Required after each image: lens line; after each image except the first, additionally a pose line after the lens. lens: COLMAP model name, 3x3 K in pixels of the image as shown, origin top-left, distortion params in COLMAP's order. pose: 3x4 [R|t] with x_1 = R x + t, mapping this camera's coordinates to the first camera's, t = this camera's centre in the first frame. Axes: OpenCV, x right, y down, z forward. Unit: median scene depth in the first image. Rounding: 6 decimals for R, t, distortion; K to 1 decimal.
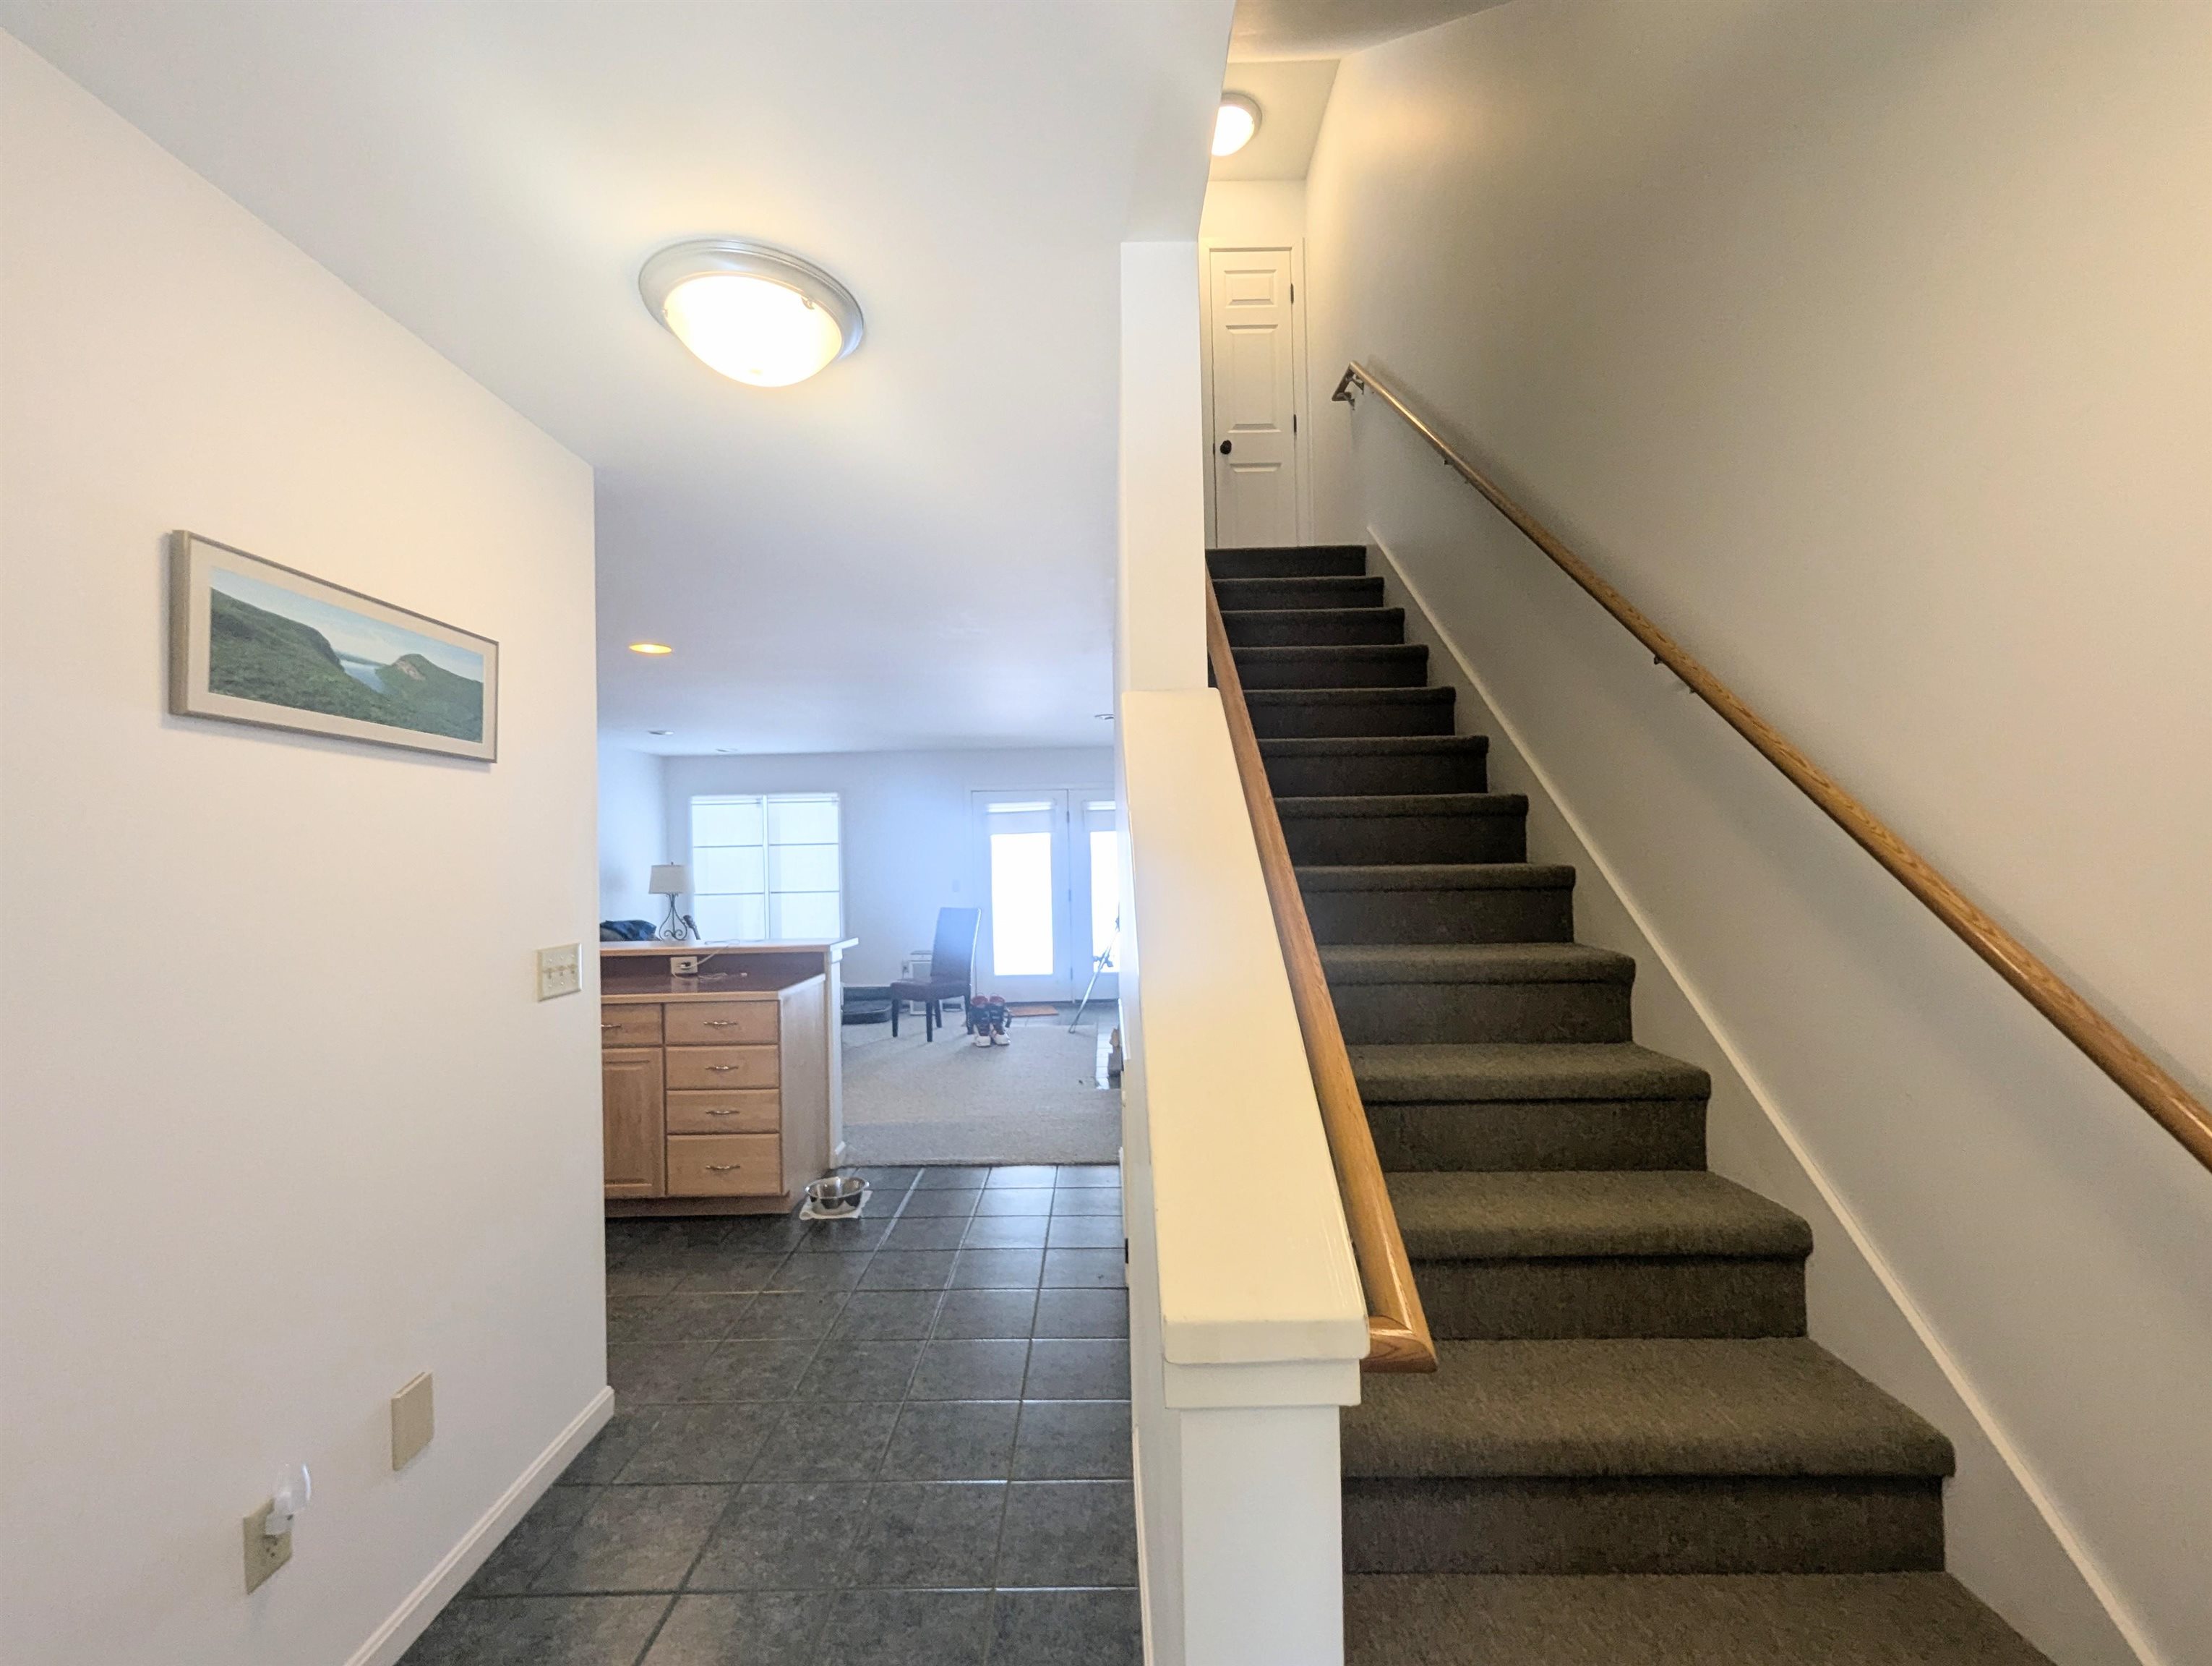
lens RADIAL K [[914.1, 0, 1105.5], [0, 914.1, 844.1], [0, 0, 1]] dist [0.000989, -0.000408]
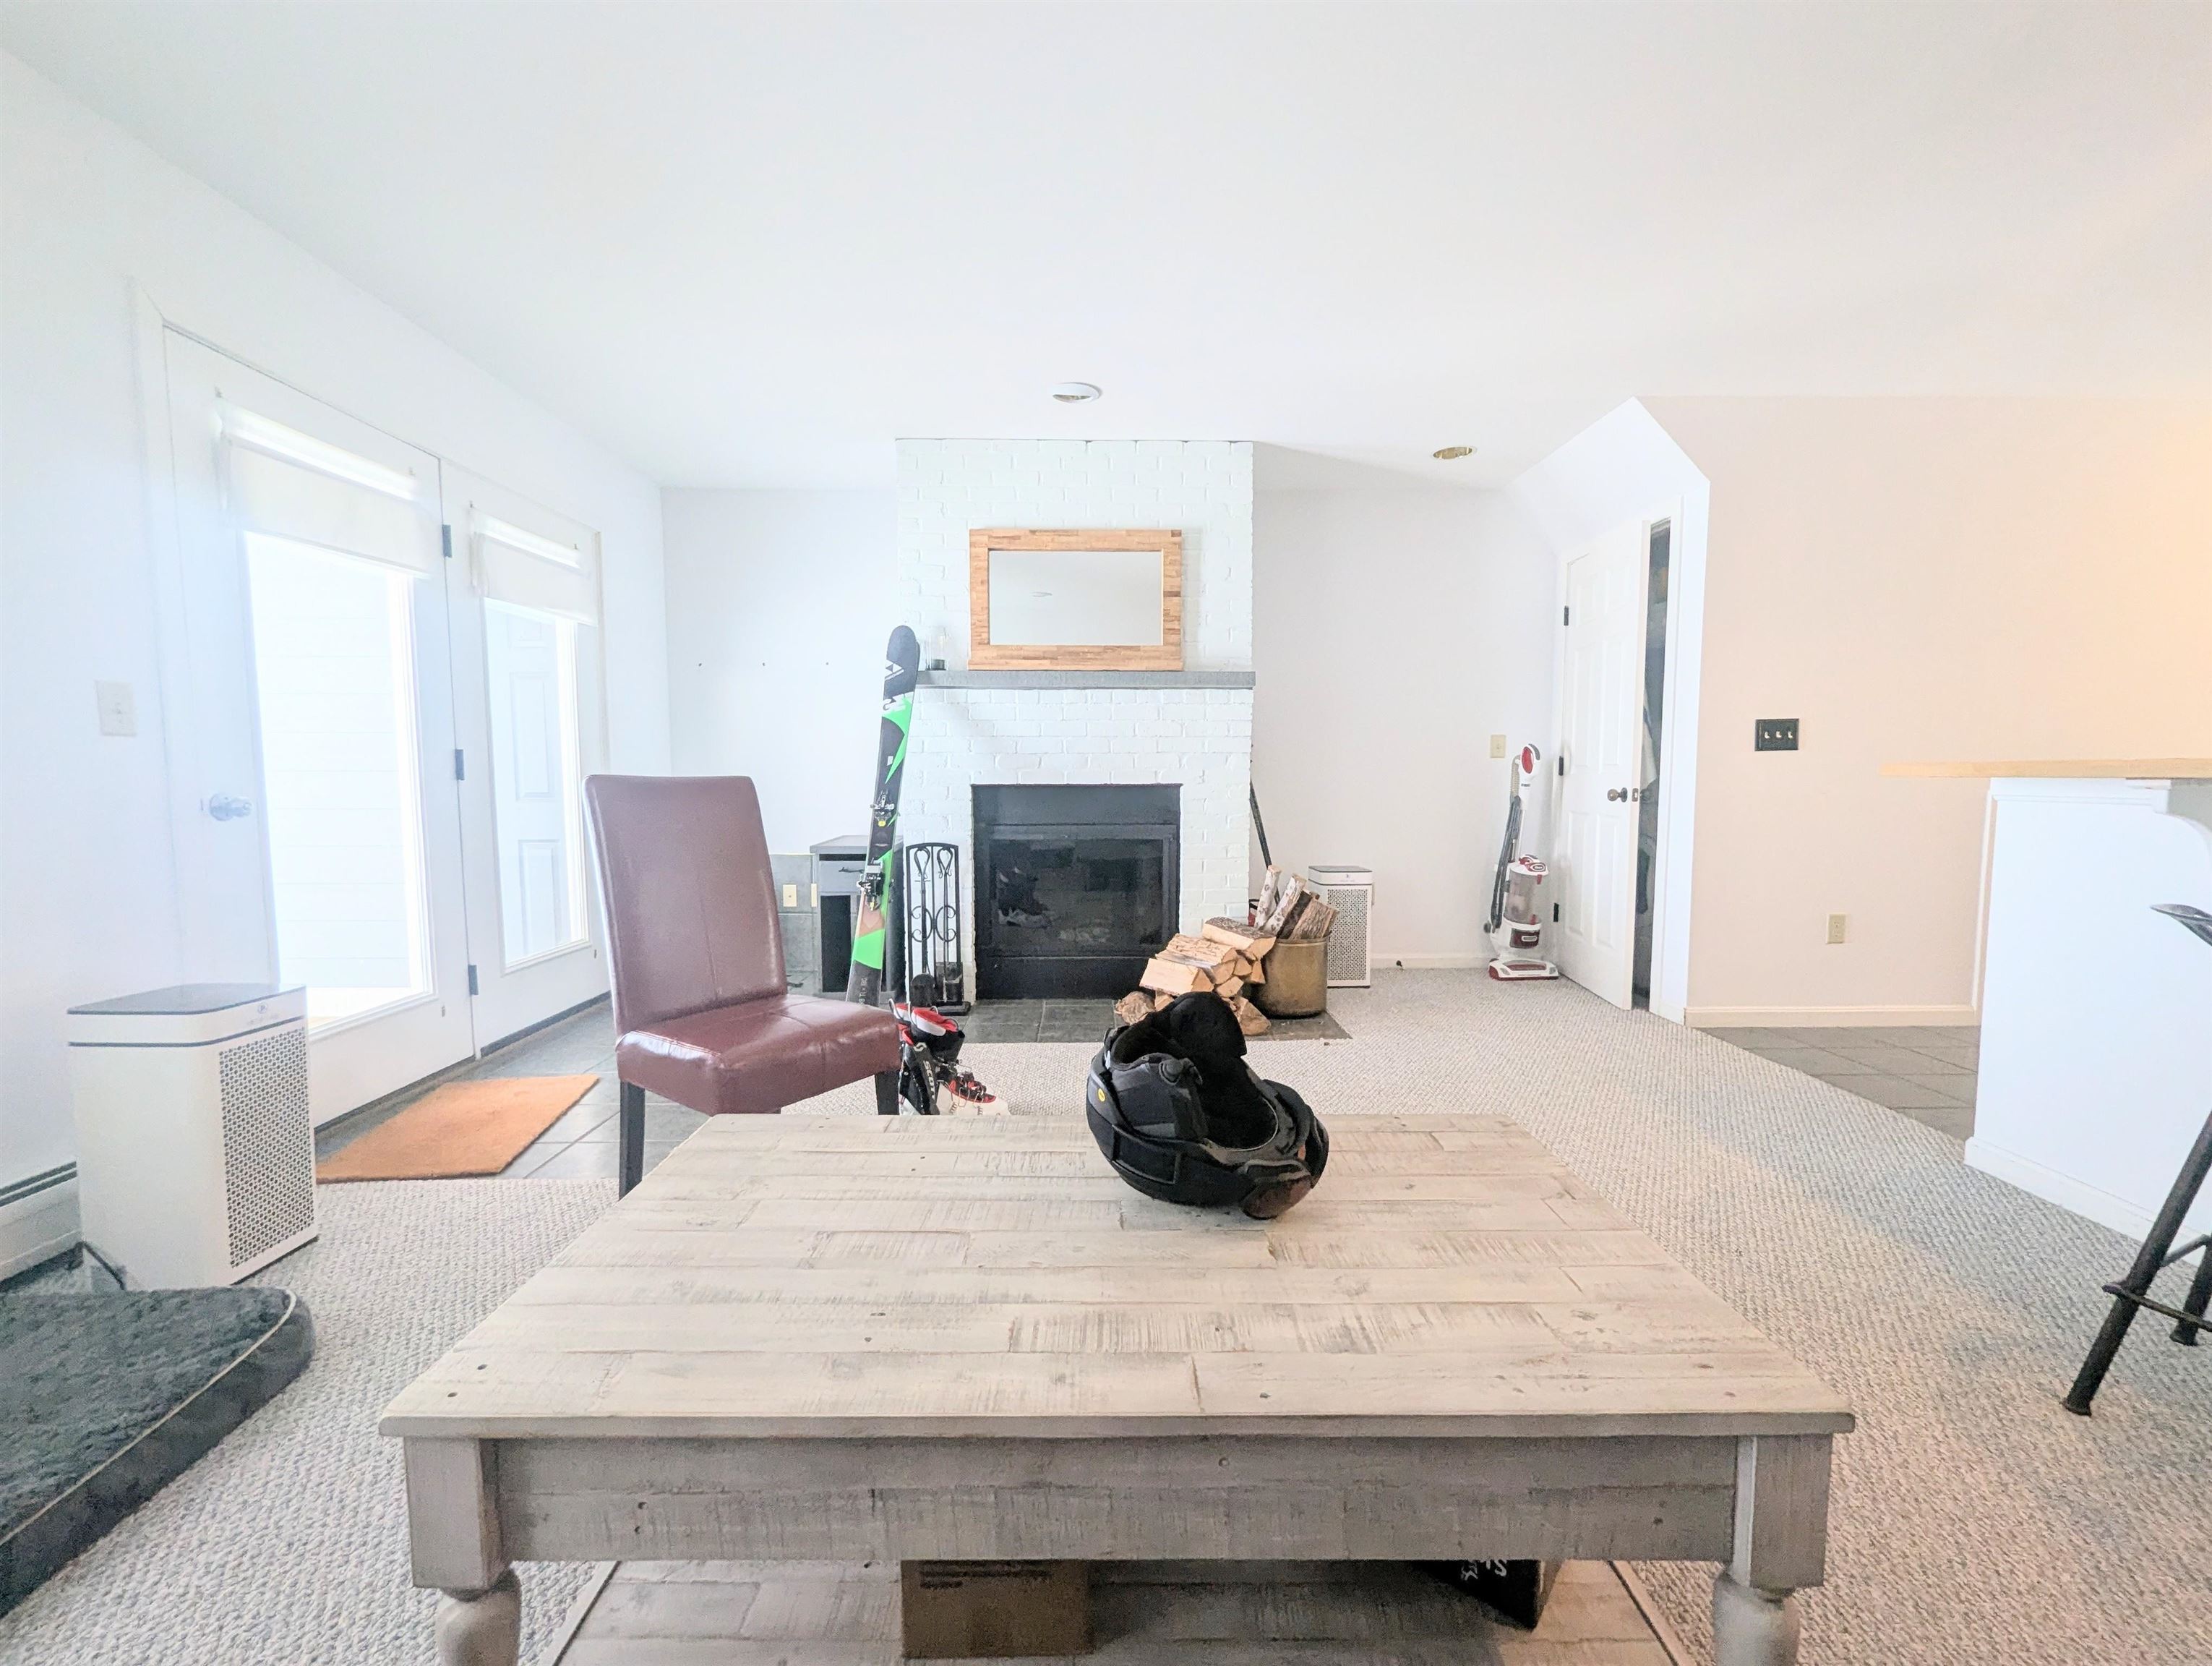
lens RADIAL K [[919.5, 0, 1105.2], [0, 919.5, 844.2], [0, 0, 1]] dist [-0.001061, -0.000113]
pose [[-0.010310, -0.054541, 0.998458, -1.384833], [-0.012377, 0.998442, 0.054412, 0.222181], [-0.999870, -0.011797, -0.010969, 2.597593]]
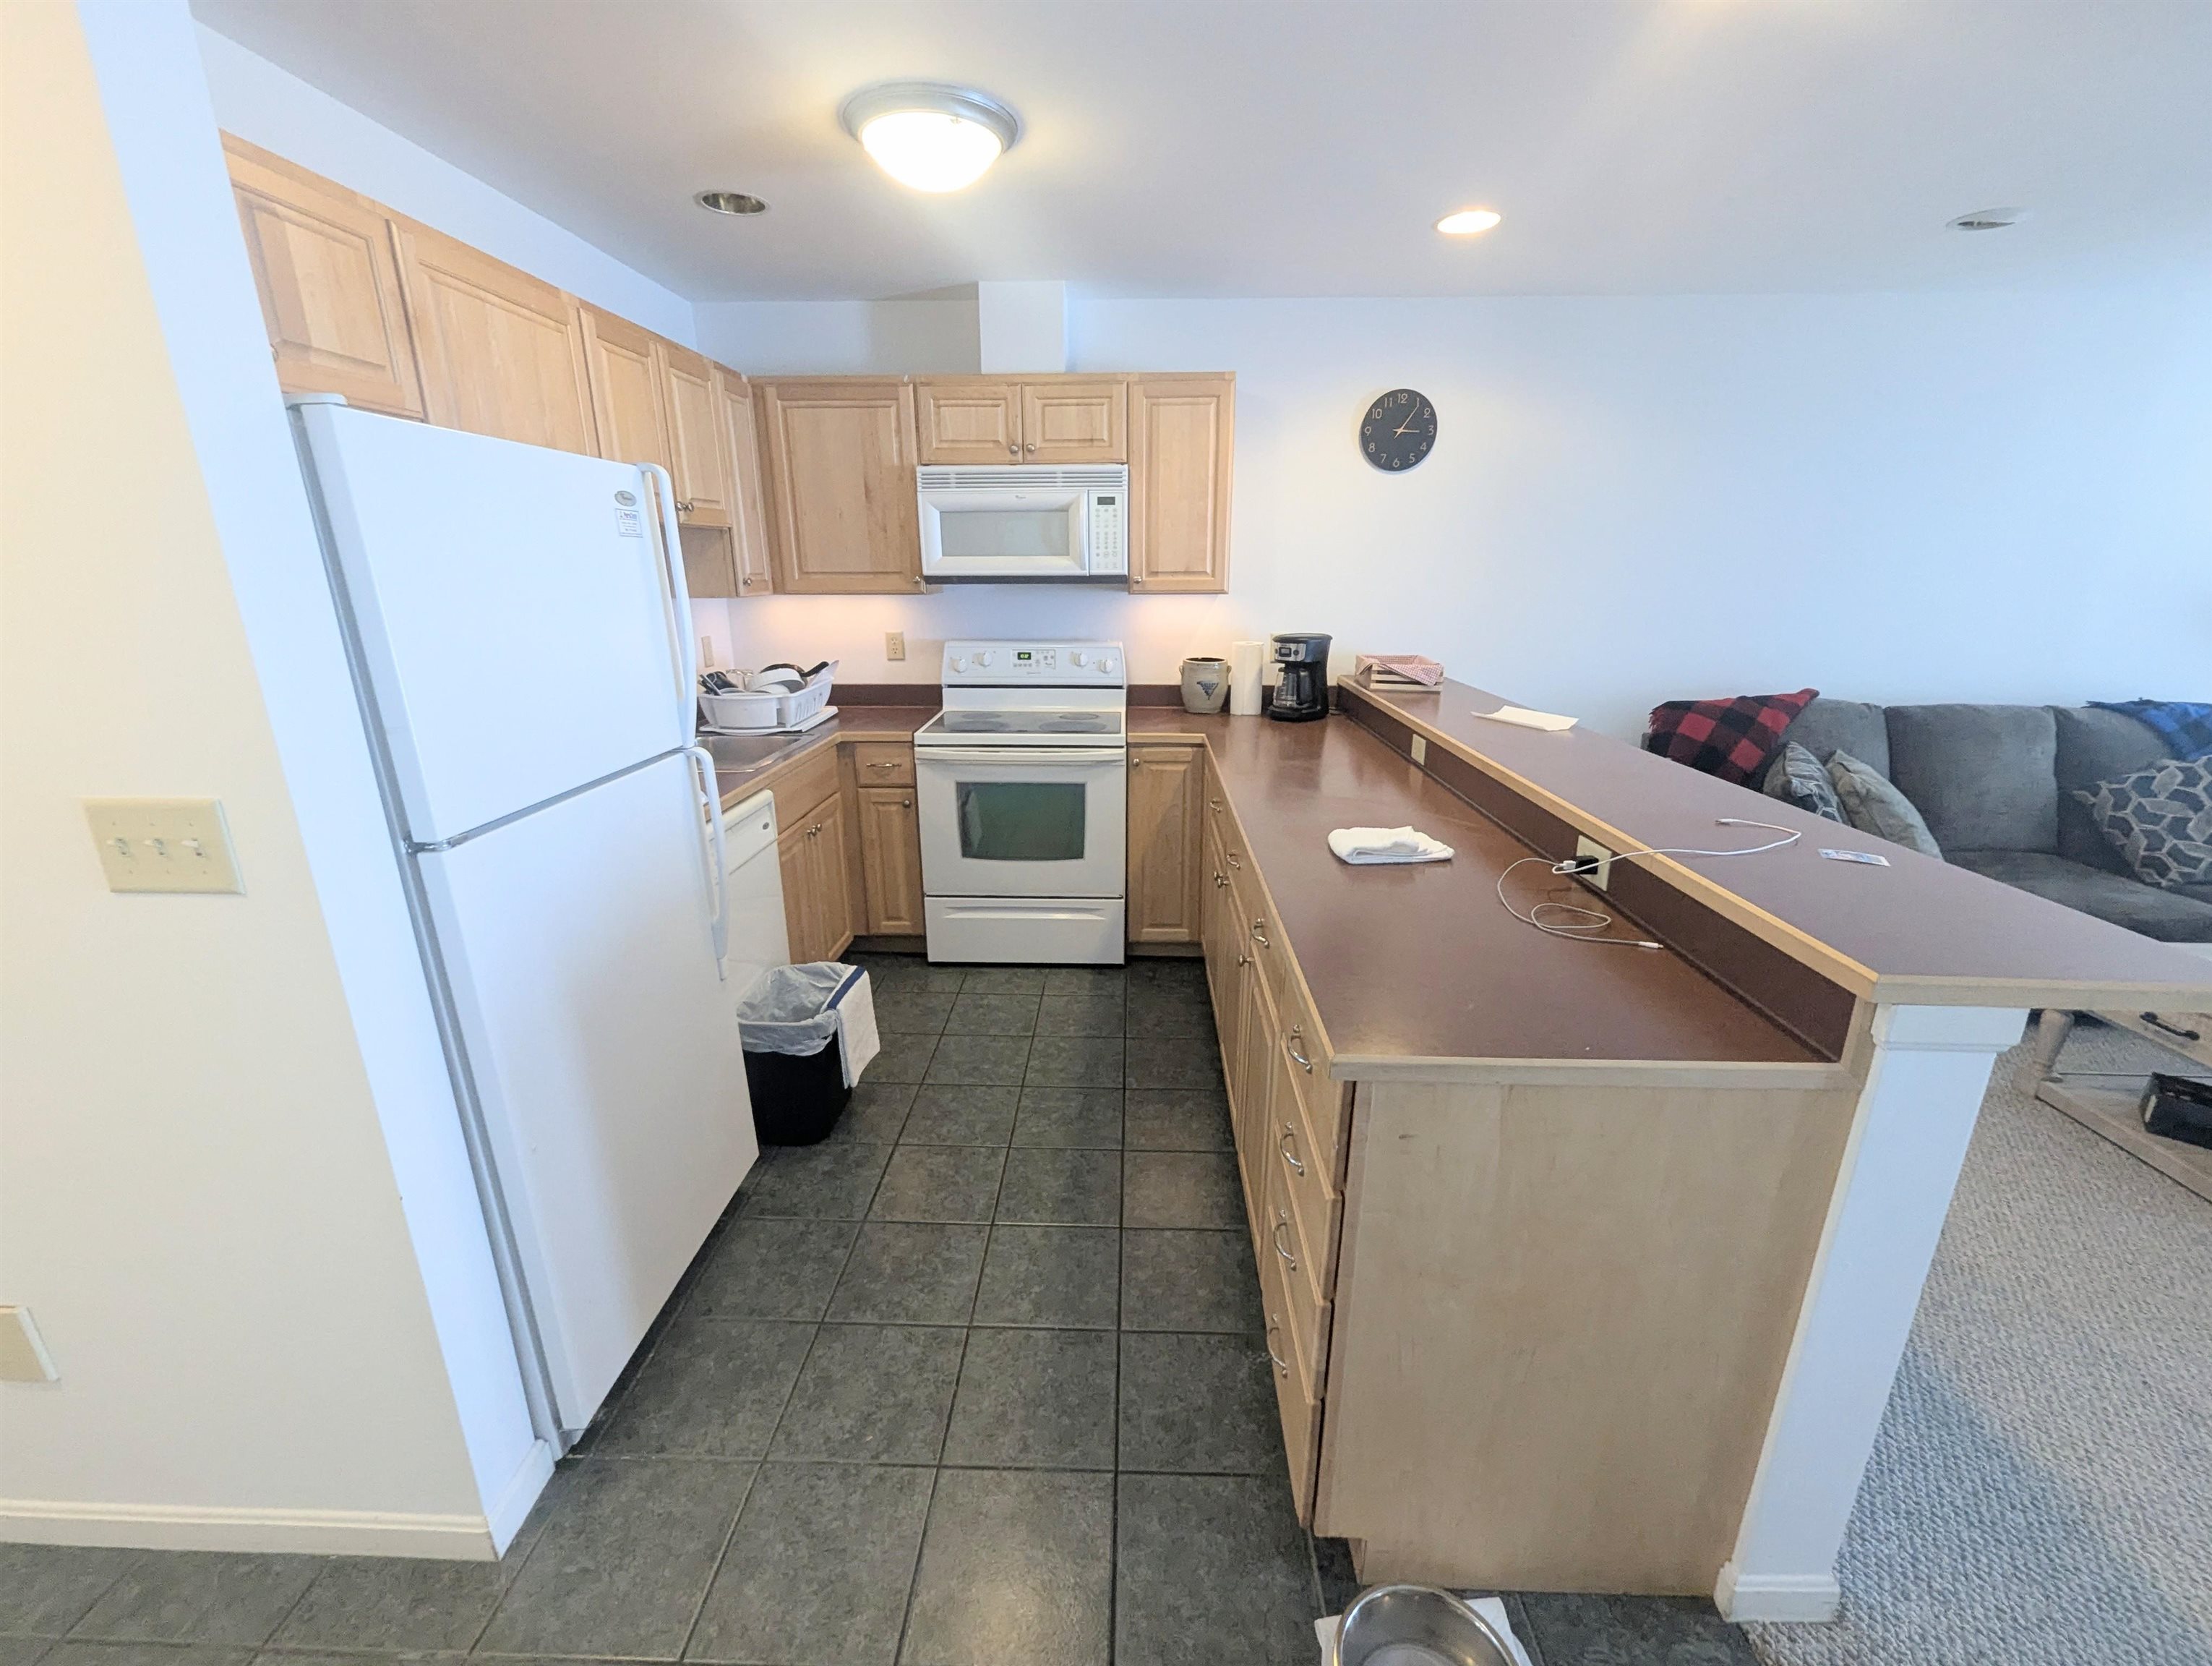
lens RADIAL K [[919.5, 0, 1105.2], [0, 919.5, 844.2], [0, 0, 1]] dist [-0.001061, -0.000113]
pose [[-0.034039, 0.312167, -0.949417, -0.108852], [0.016444, 0.950014, 0.311774, -0.012618], [0.999285, -0.004999, -0.037471, 1.318626]]
